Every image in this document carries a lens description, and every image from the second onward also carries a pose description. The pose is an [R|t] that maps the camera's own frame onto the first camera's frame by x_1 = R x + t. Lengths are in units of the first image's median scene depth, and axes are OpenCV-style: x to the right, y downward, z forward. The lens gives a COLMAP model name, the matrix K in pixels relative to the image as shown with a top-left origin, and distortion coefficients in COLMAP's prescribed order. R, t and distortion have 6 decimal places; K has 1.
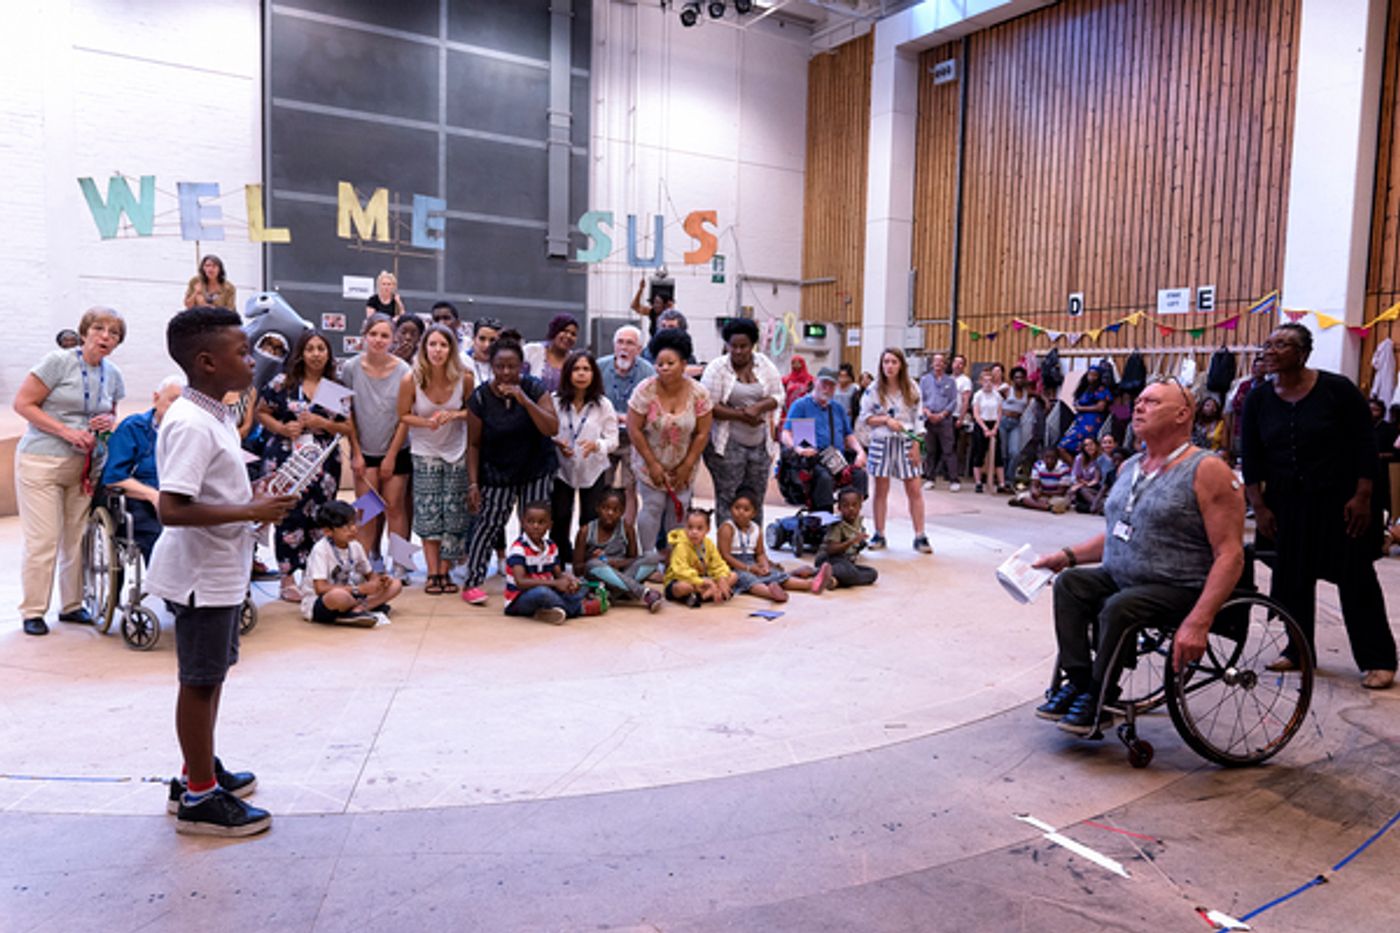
lens RADIAL K [[992.5, 0, 700.0], [0, 992.5, 466.5], [0, 0, 1]] dist [-0.004718, 0.002378]
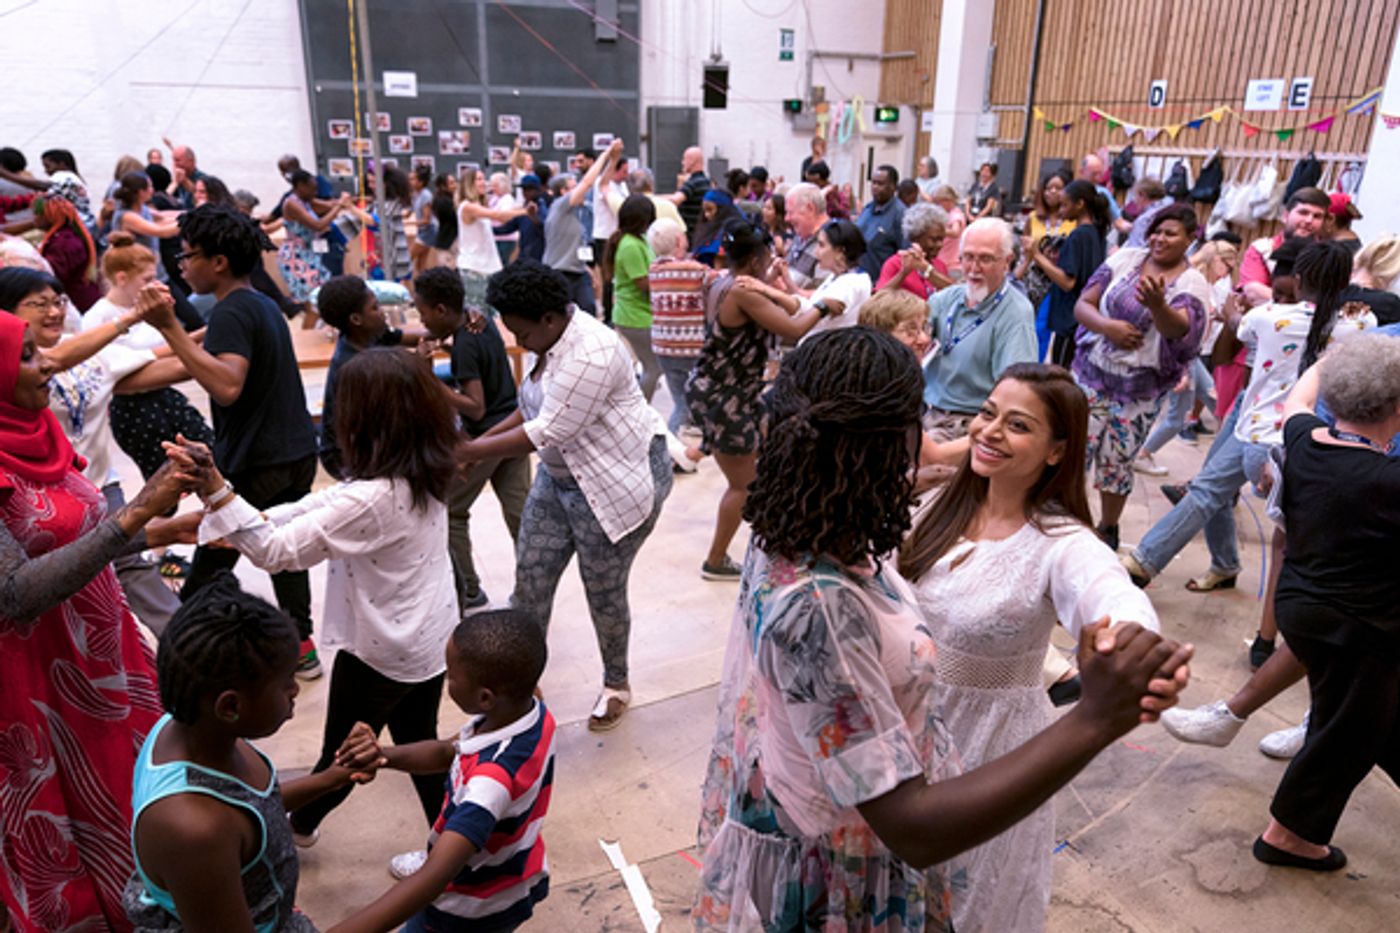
lens RADIAL K [[953.9, 0, 700.0], [0, 953.9, 466.5], [0, 0, 1]] dist [-0.008596, 0.002063]
pose [[0.987343, 0.044705, -0.152165, 0.120106], [-0.004404, 0.966807, 0.255470, -0.057423], [0.158535, -0.251566, 0.954767, 0.041626]]
